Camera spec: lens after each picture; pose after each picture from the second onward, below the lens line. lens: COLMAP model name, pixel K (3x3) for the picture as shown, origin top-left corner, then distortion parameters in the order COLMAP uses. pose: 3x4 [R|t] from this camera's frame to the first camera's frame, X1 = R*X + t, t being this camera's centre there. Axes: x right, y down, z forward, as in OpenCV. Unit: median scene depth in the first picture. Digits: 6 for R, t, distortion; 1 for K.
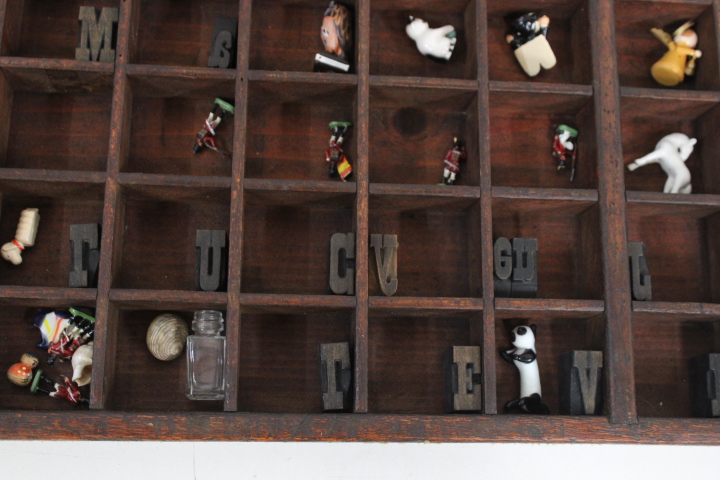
lens RADIAL K [[941.9, 0, 359.6], [0, 941.9, 237.4], [0, 0, 1]] dist [-0.050772, 0.000000]
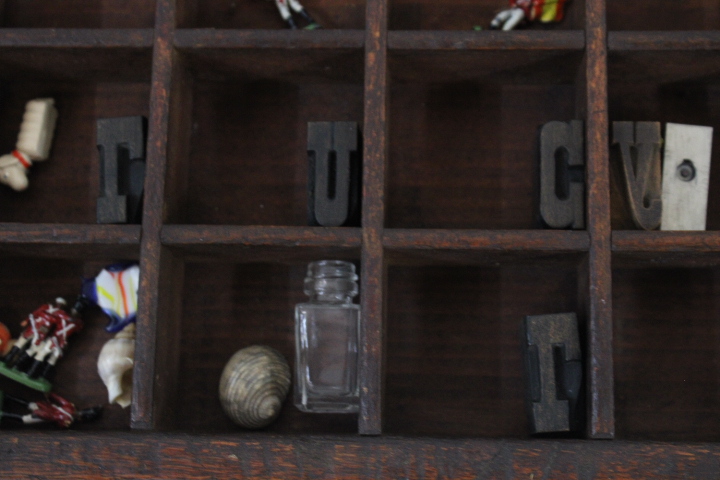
lens RADIAL K [[1134.0, 0, 373.0], [0, 1134.0, 242.9], [0, 0, 1]] dist [-0.018846, 0.000000]
pose [[0.987694, -0.016171, -0.155560, -0.024901], [0.022727, 0.998923, 0.040462, 0.038043], [0.154738, -0.043500, 0.986997, 0.303664]]
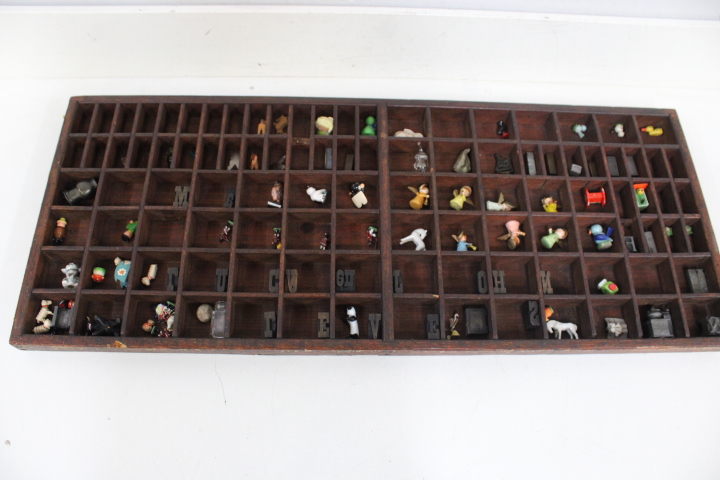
lens RADIAL K [[585.1, 0, 362.4], [0, 585.1, 240.6], [0, 0, 1]] dist [-0.169393, 0.133903]
pose [[0.998805, -0.036455, -0.032565, 0.264062], [0.029458, 0.980530, -0.194146, 0.224446], [0.039009, 0.192955, 0.980432, -0.508279]]
